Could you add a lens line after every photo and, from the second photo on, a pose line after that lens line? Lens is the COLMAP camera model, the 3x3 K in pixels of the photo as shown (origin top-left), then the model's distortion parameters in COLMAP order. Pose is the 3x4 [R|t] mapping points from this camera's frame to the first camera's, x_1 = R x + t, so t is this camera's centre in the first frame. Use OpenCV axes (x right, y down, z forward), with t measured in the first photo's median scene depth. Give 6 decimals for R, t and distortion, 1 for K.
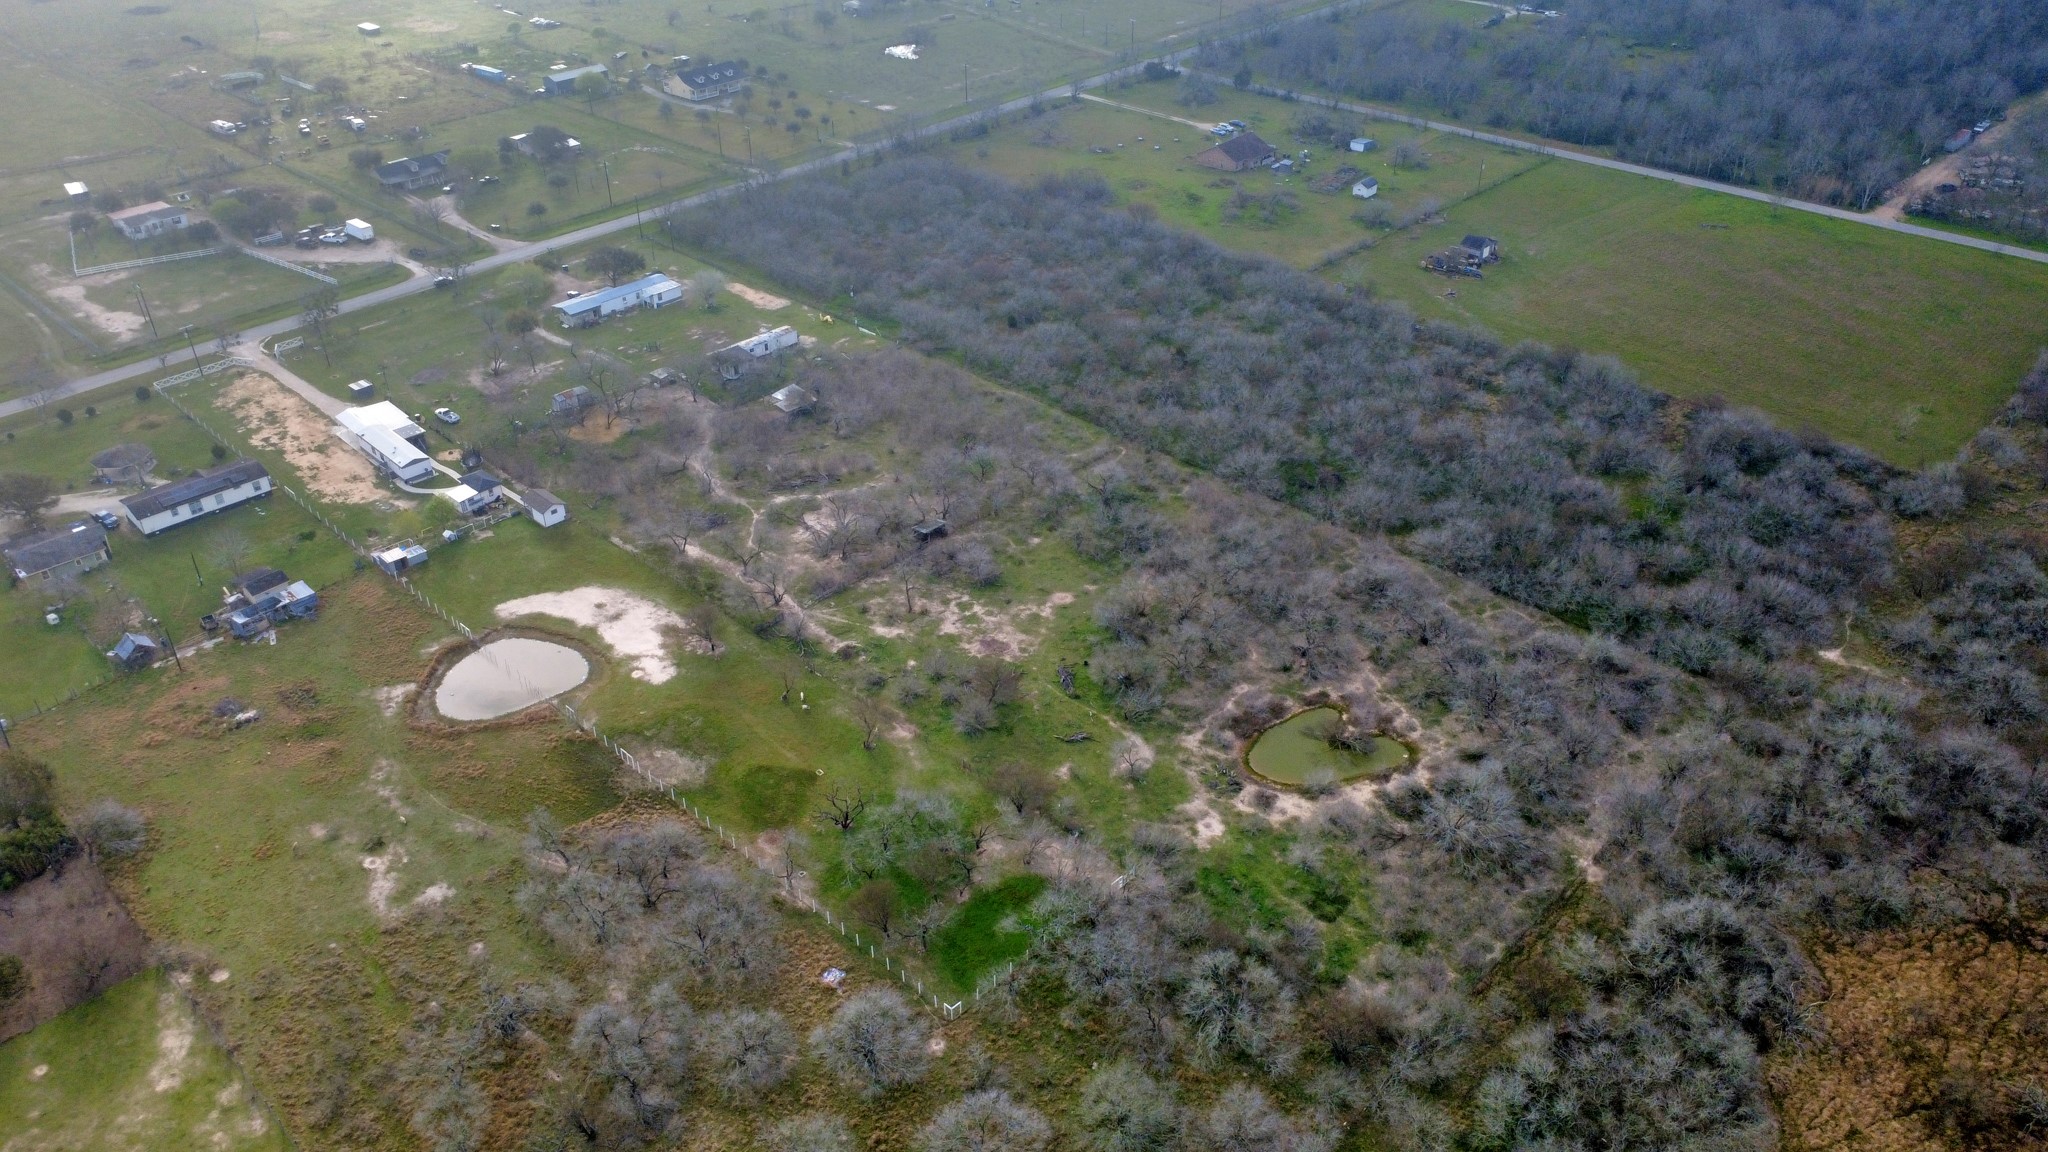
lens RADIAL K [[1491.6, 0, 1019.4], [0, 1491.6, 575.6], [0, 0, 1]] dist [-0.002626, -0.001497]
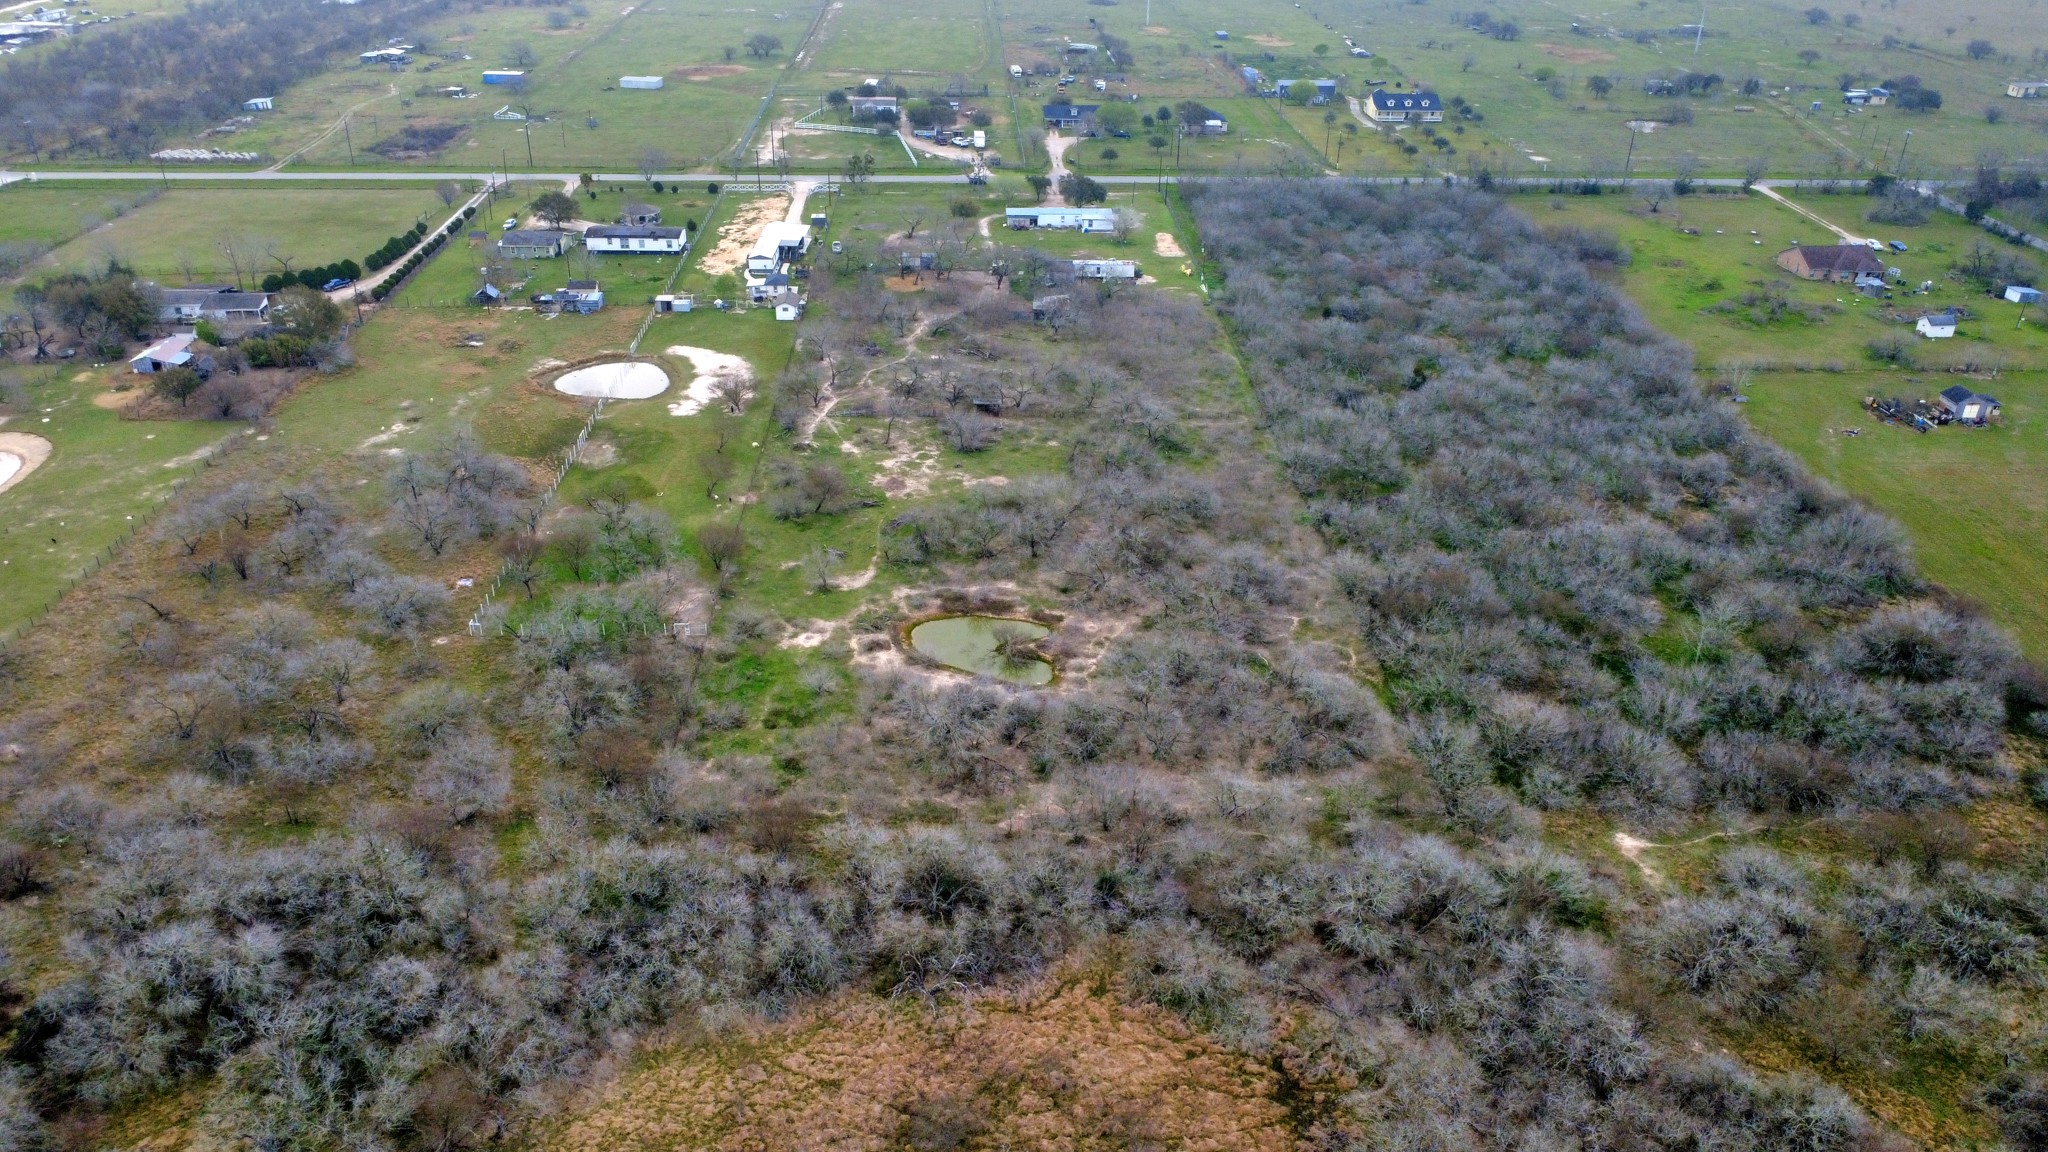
lens RADIAL K [[1491.6, 0, 1019.2], [0, 1491.6, 577.7], [0, 0, 1]] dist [-0.002626, -0.001497]
pose [[0.719355, 0.350993, -0.599443, 0.663404], [-0.395196, 0.916477, 0.062375, 0.006553], [0.571268, 0.192028, 0.797983, 0.201278]]
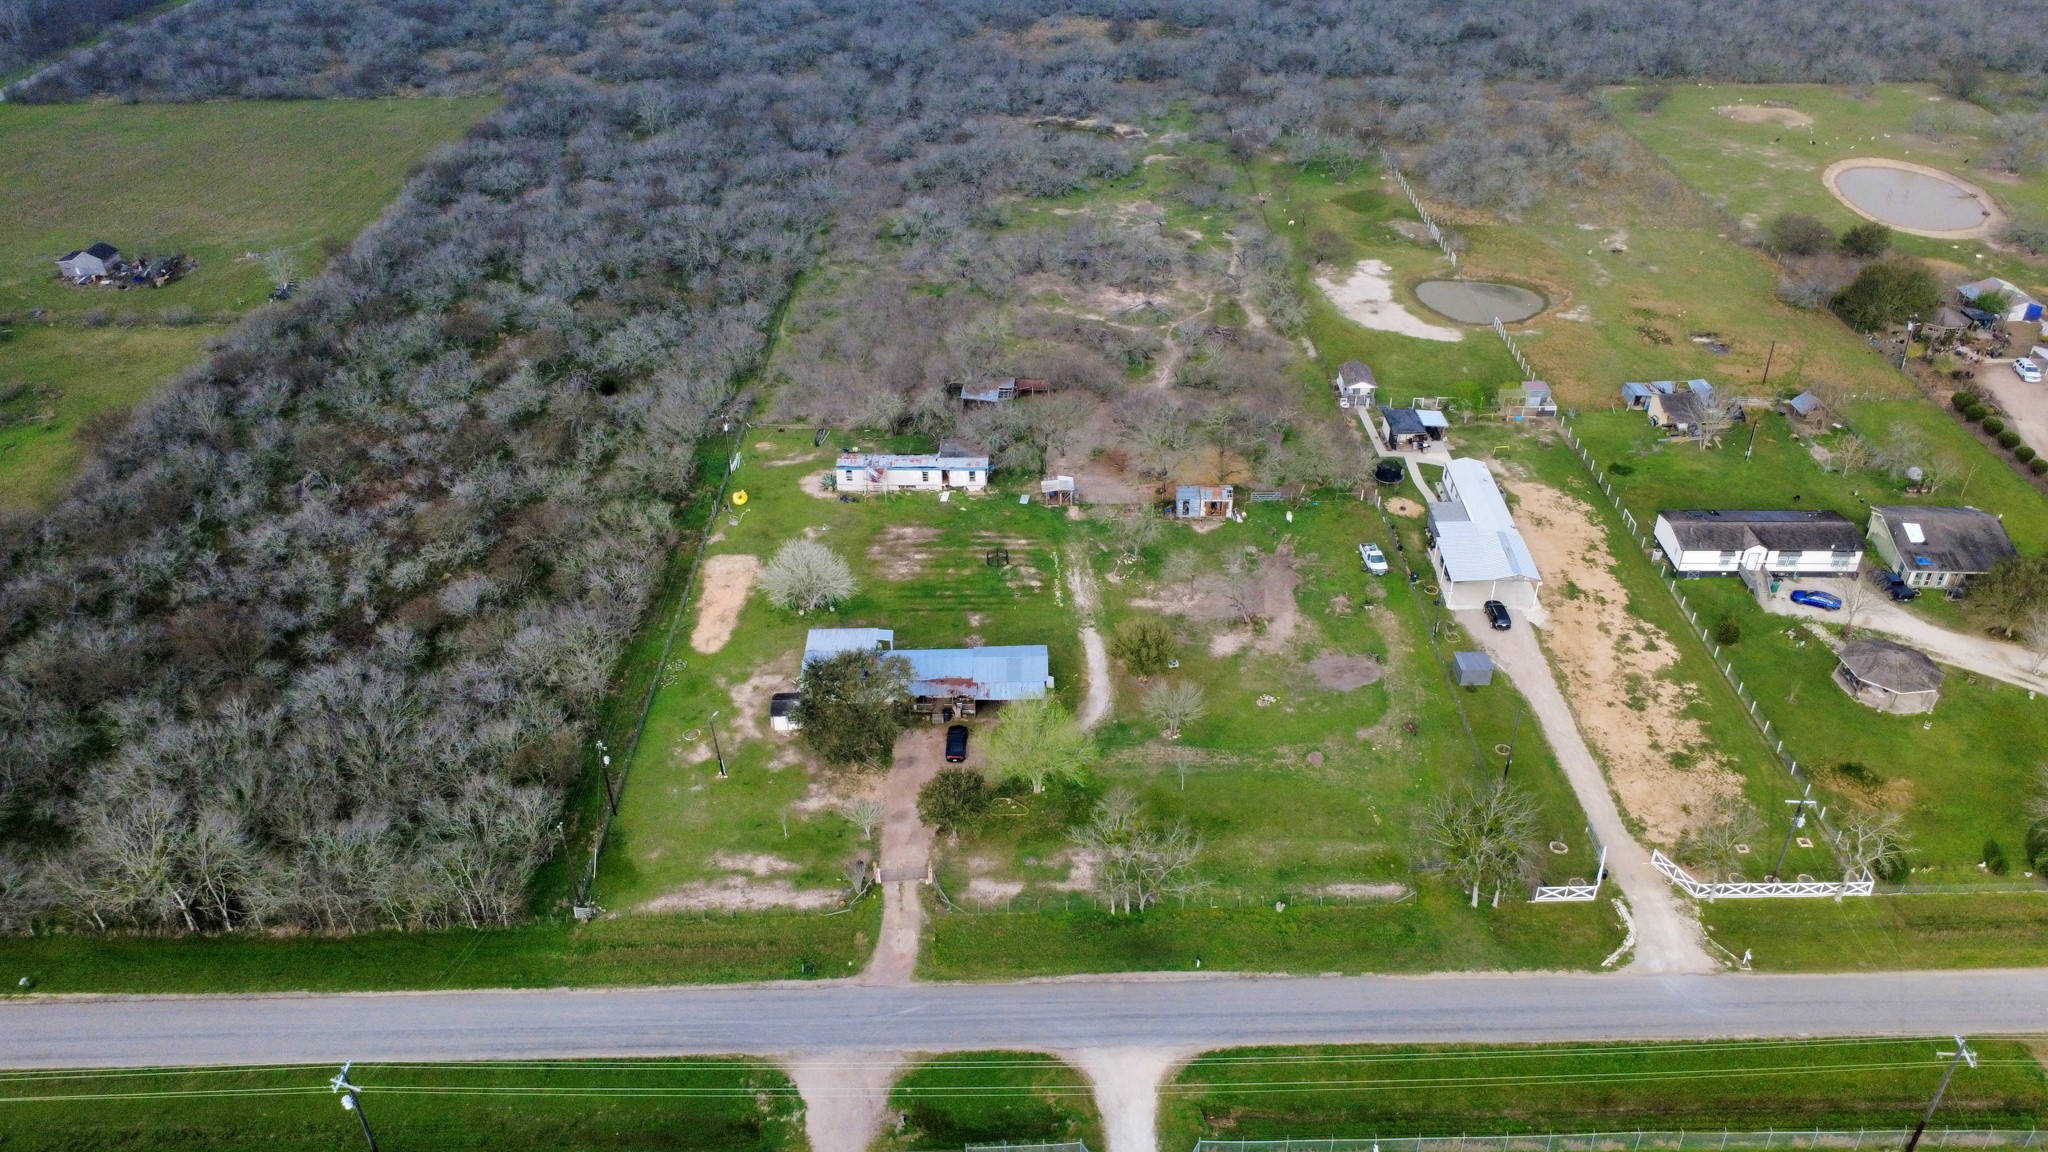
lens RADIAL K [[1491.6, 0, 1022.6], [0, 1491.6, 576.6], [0, 0, 1]] dist [-0.002626, -0.001497]
pose [[-0.698237, -0.372688, 0.611203, -0.814141], [0.403537, 0.500303, 0.766065, -0.790891], [-0.591290, 0.781537, -0.198936, 1.482162]]
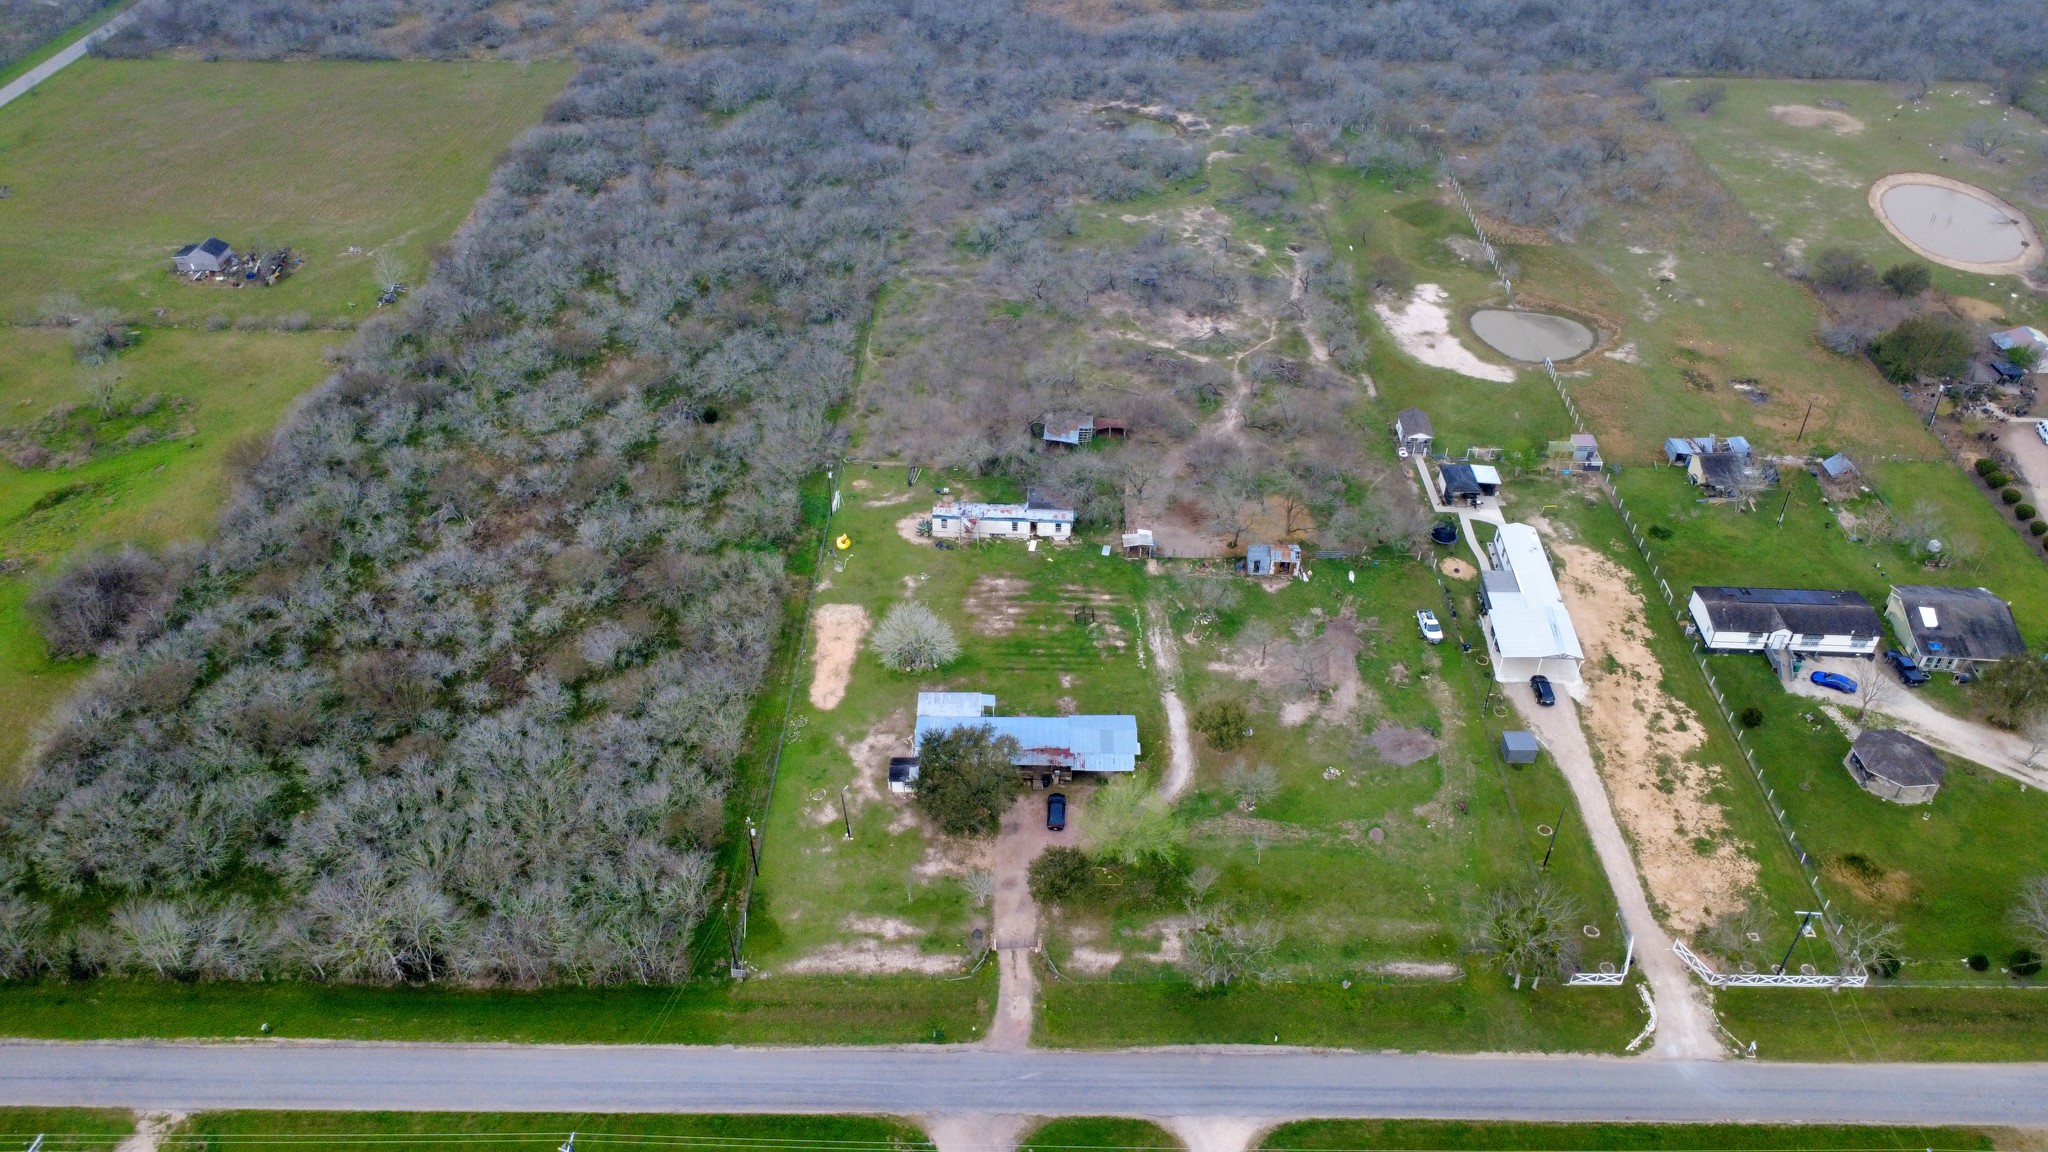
lens RADIAL K [[1491.6, 0, 1021.8], [0, 1491.6, 578.2], [0, 0, 1]] dist [-0.002626, -0.001497]
pose [[-0.683872, -0.442364, 0.580201, -0.784548], [0.397099, 0.441453, 0.804631, -0.911459], [-0.612071, 0.780662, -0.126235, 1.439919]]
